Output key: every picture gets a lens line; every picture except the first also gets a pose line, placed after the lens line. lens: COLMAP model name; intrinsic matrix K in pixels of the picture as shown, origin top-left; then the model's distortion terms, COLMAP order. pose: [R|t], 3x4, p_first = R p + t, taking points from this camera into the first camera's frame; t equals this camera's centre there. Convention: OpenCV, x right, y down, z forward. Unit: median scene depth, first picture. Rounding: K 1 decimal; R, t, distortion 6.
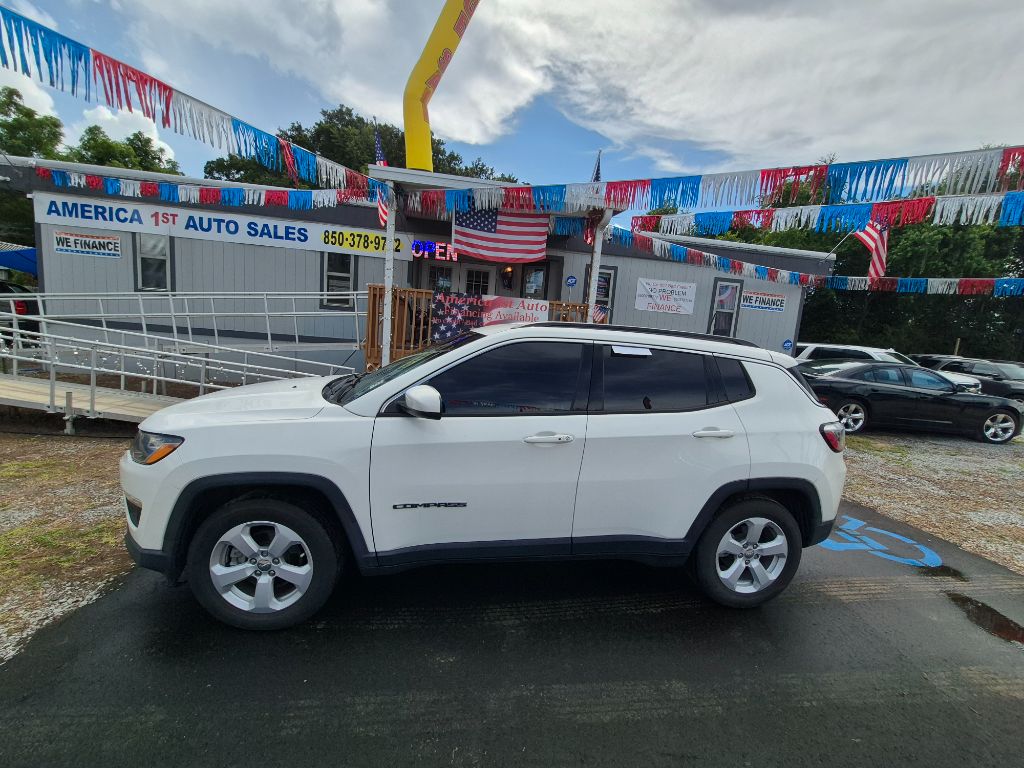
lens RADIAL K [[400.4, 0, 513.9], [0, 400.4, 381.3], [0, 0, 1]] dist [0.003924, -0.000926]
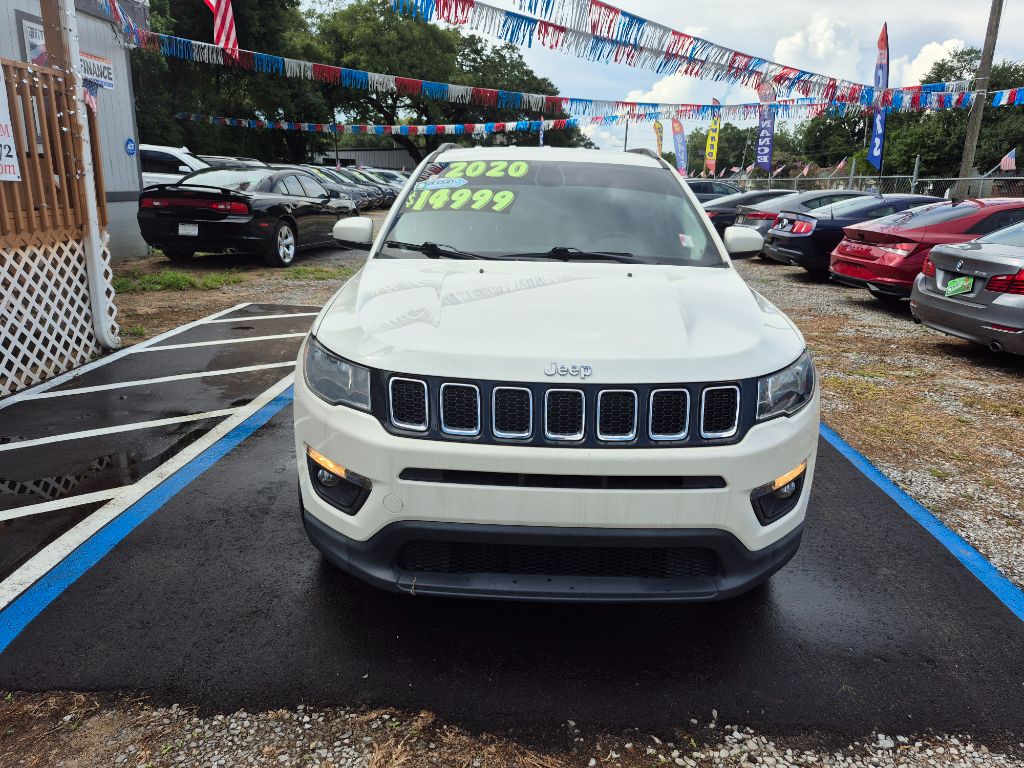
lens RADIAL K [[716.8, 0, 525.9], [0, 716.8, 378.6], [0, 0, 1]] dist [0.059272, -0.057392]
pose [[0.148676, -0.327209, 0.933182, -0.458355], [0.100687, 0.943775, 0.314882, -0.054711], [-0.983747, 0.047144, 0.173262, 0.274941]]
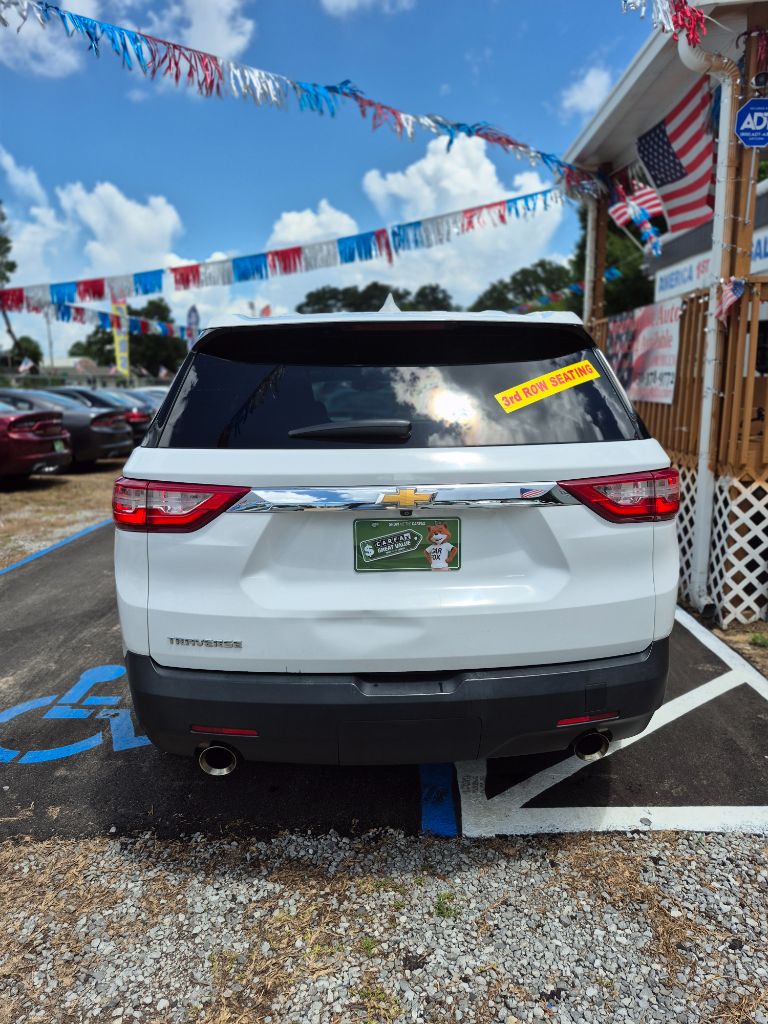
lens RADIAL K [[716.8, 0, 382.2], [0, 716.8, 511.3], [0, 0, 1]] dist [0.059272, -0.057392]
pose [[-0.152221, 0.103776, -0.982883, 0.706031], [-0.120026, 0.985171, 0.122607, -0.017616], [0.981031, 0.136635, -0.137507, 0.605188]]
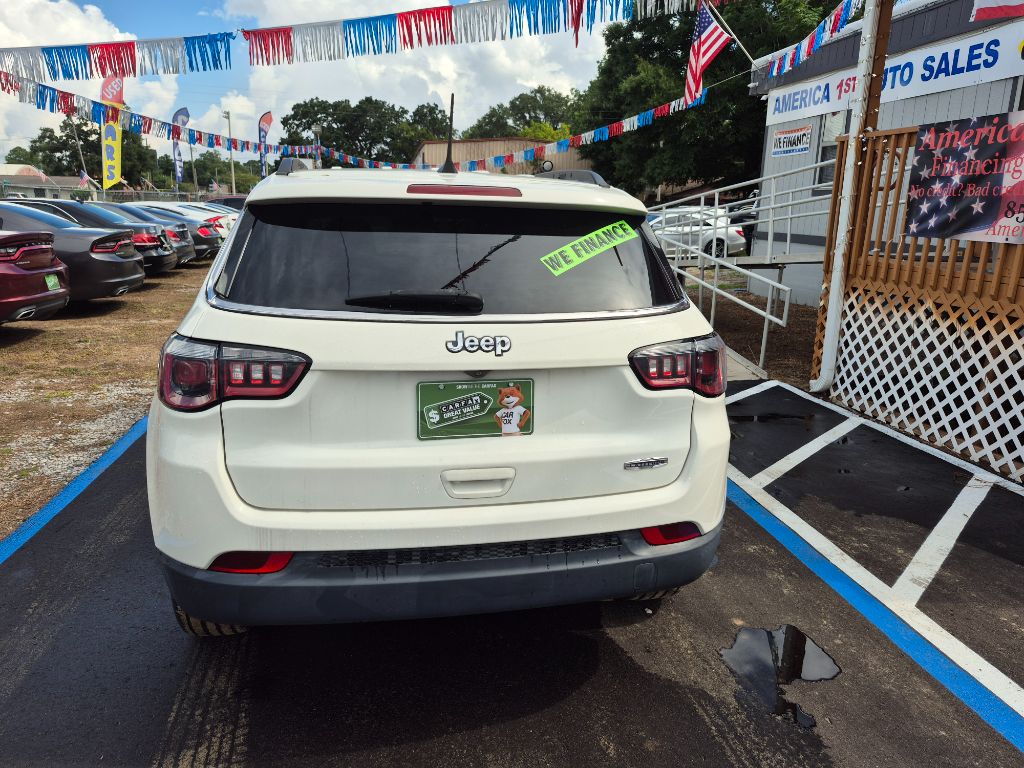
lens RADIAL K [[717.8, 0, 516.6], [0, 717.8, 382.8], [0, 0, 1]] dist [0.018517, -0.016738]
pose [[0.044522, 0.164446, -0.985381, 0.449464], [-0.139476, 0.977722, 0.156866, -0.004638], [0.989224, 0.130452, 0.066467, 0.378868]]
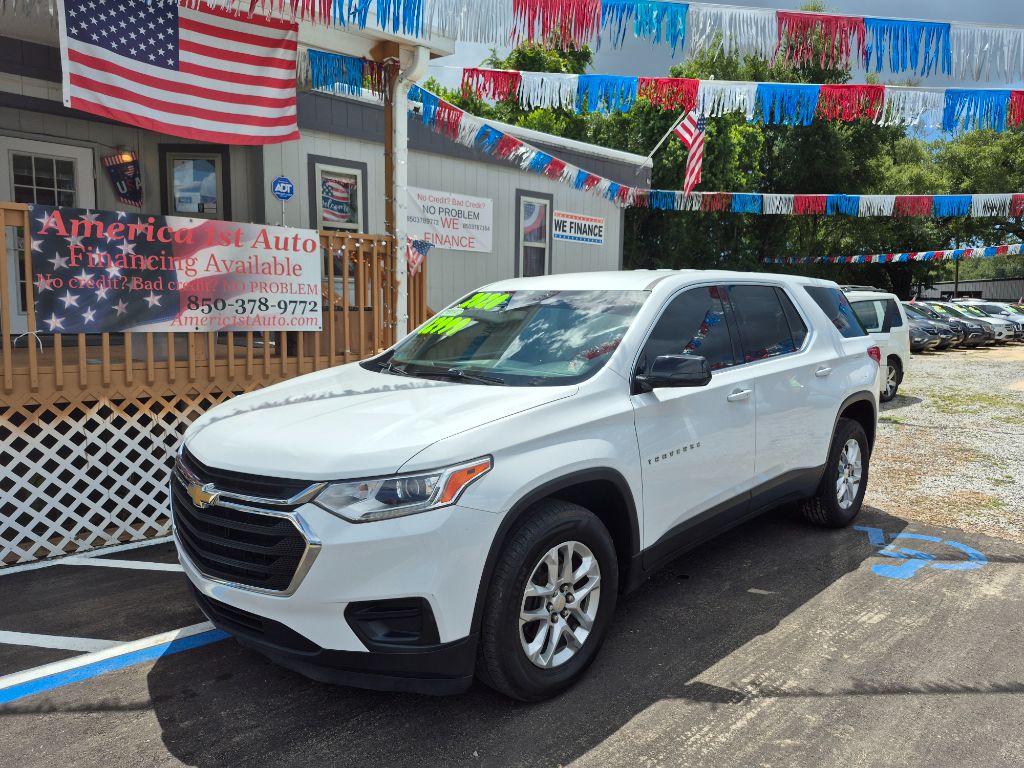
lens RADIAL K [[716.8, 0, 520.1], [0, 716.8, 389.9], [0, 0, 1]] dist [0.059272, -0.057392]
pose [[0.816740, -0.133160, 0.561430, -0.165196], [0.120295, 0.990922, 0.060027, -0.026561], [-0.564327, 0.018511, 0.825344, 0.120563]]
